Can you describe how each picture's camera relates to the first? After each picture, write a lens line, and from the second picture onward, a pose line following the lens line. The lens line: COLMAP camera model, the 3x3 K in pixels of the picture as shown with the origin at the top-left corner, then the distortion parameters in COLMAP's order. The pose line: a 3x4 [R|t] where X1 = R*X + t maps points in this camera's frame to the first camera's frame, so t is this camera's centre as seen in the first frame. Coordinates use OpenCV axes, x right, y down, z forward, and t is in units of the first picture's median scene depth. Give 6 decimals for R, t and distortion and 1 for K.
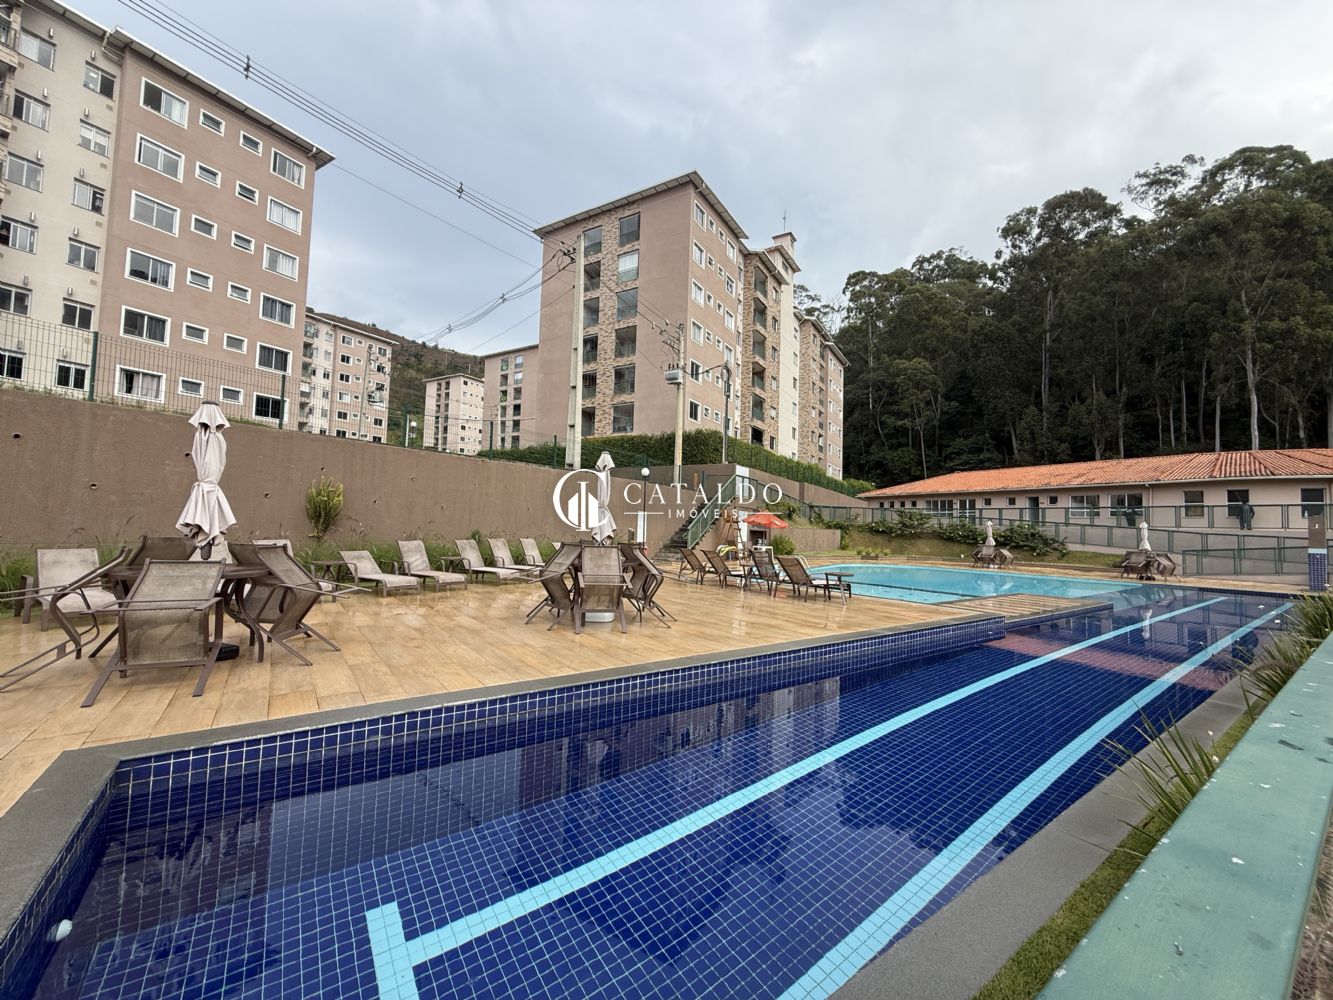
lens RADIAL K [[530.3, 0, 663.6], [0, 530.3, 499.2], [0, 0, 1]] dist [-0.000260, 0.000209]
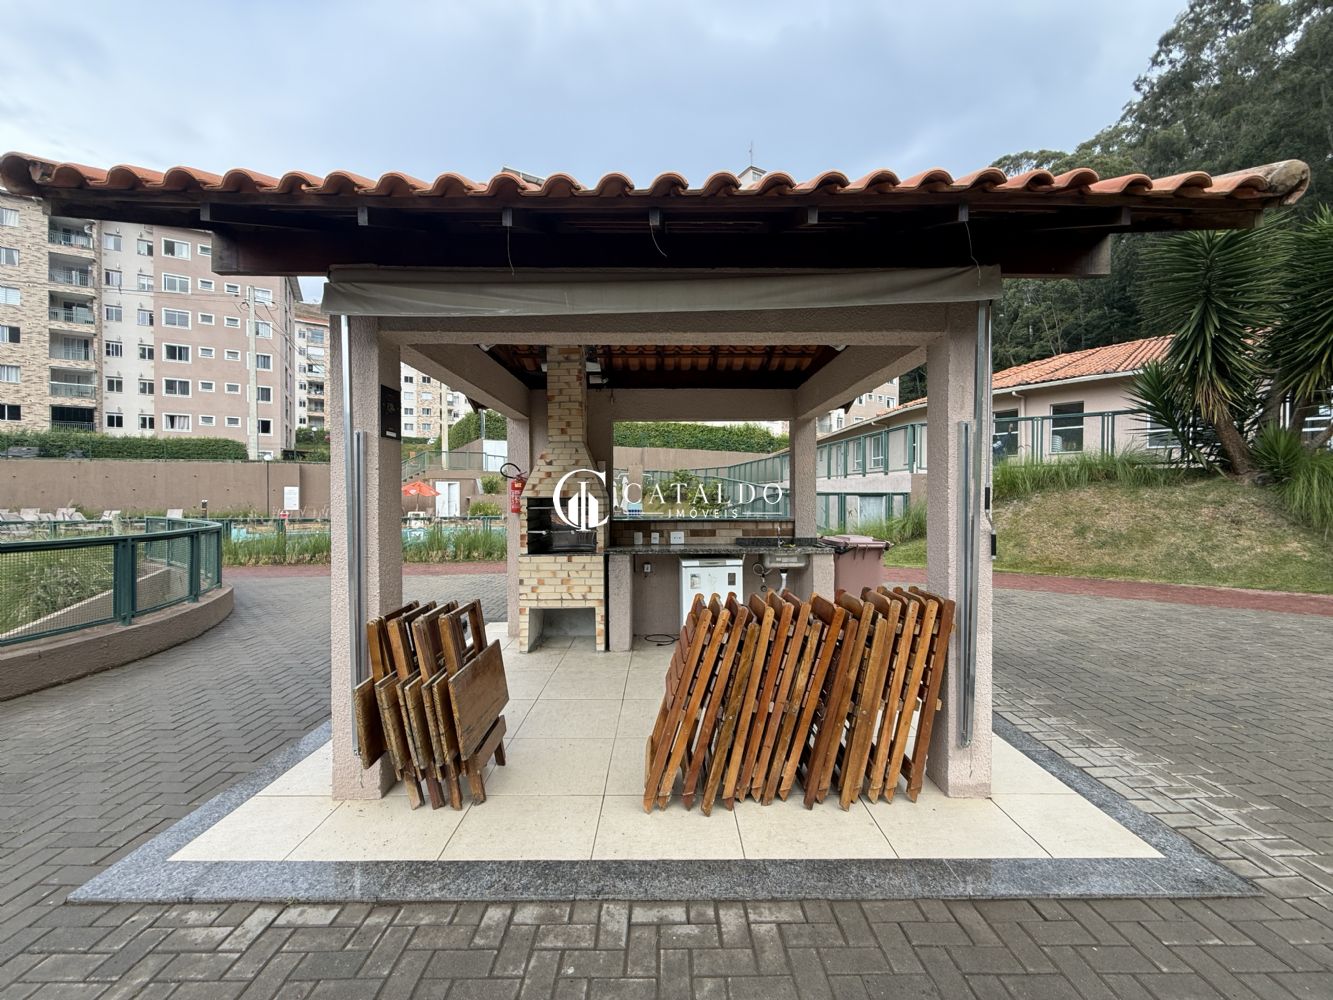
lens RADIAL K [[530.3, 0, 663.6], [0, 530.3, 499.2], [0, 0, 1]] dist [-0.000260, 0.000209]
pose [[0.880527, -0.026554, -0.473252, 0.599217], [0.052516, 0.997748, 0.041727, 0.020063], [0.471079, -0.061595, 0.879938, 0.113466]]
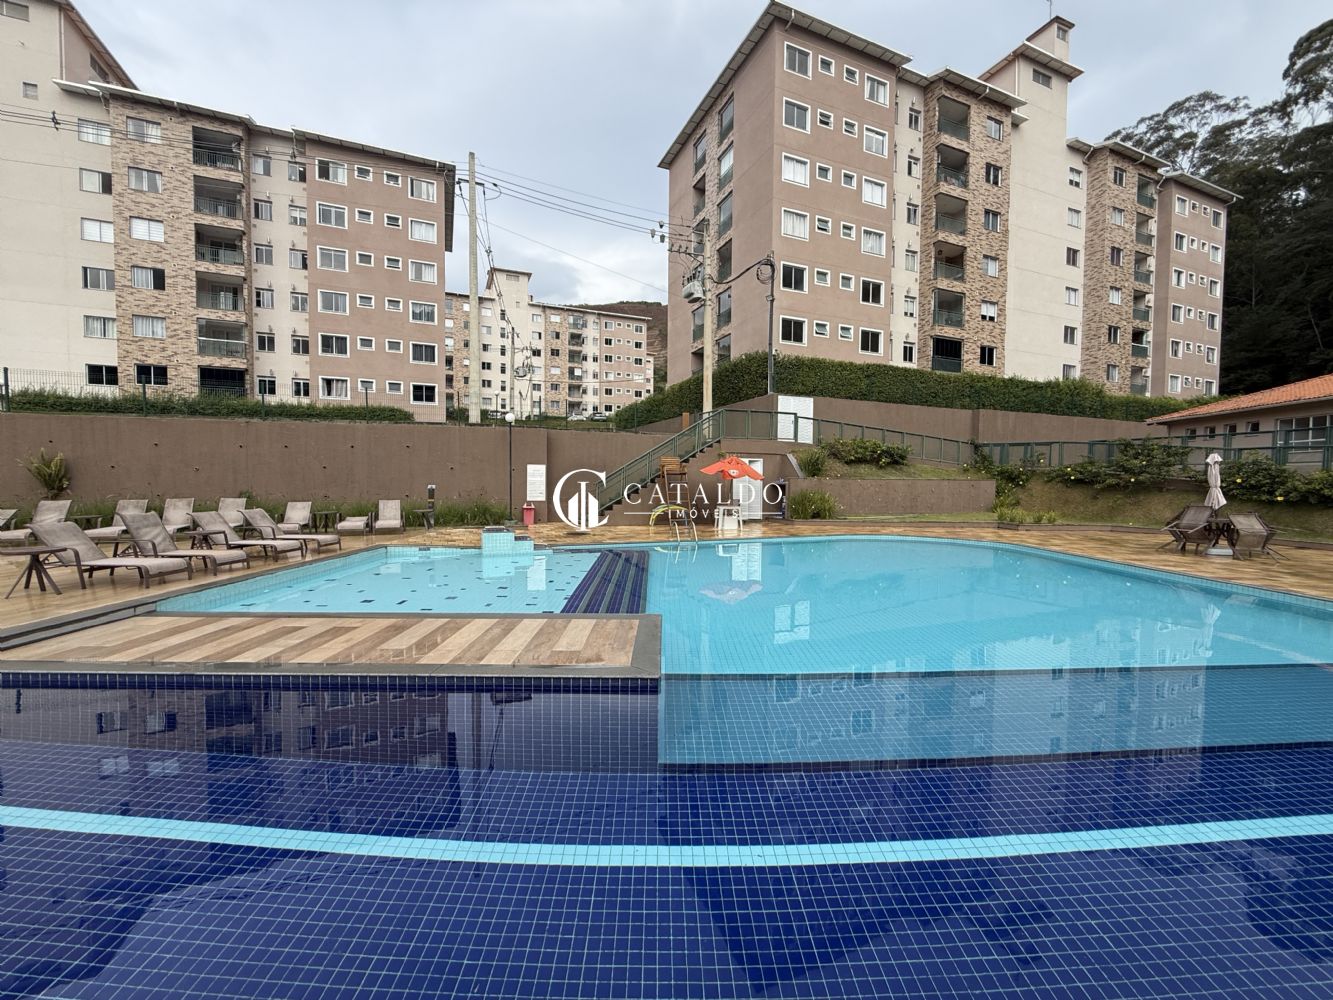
lens RADIAL K [[530.3, 0, 663.6], [0, 530.3, 499.2], [0, 0, 1]] dist [-0.000260, 0.000209]
pose [[0.809449, -0.004147, -0.587176, 0.263220], [0.050135, 0.996812, 0.062073, 0.014962], [0.585046, -0.079683, 0.807076, 0.183841]]
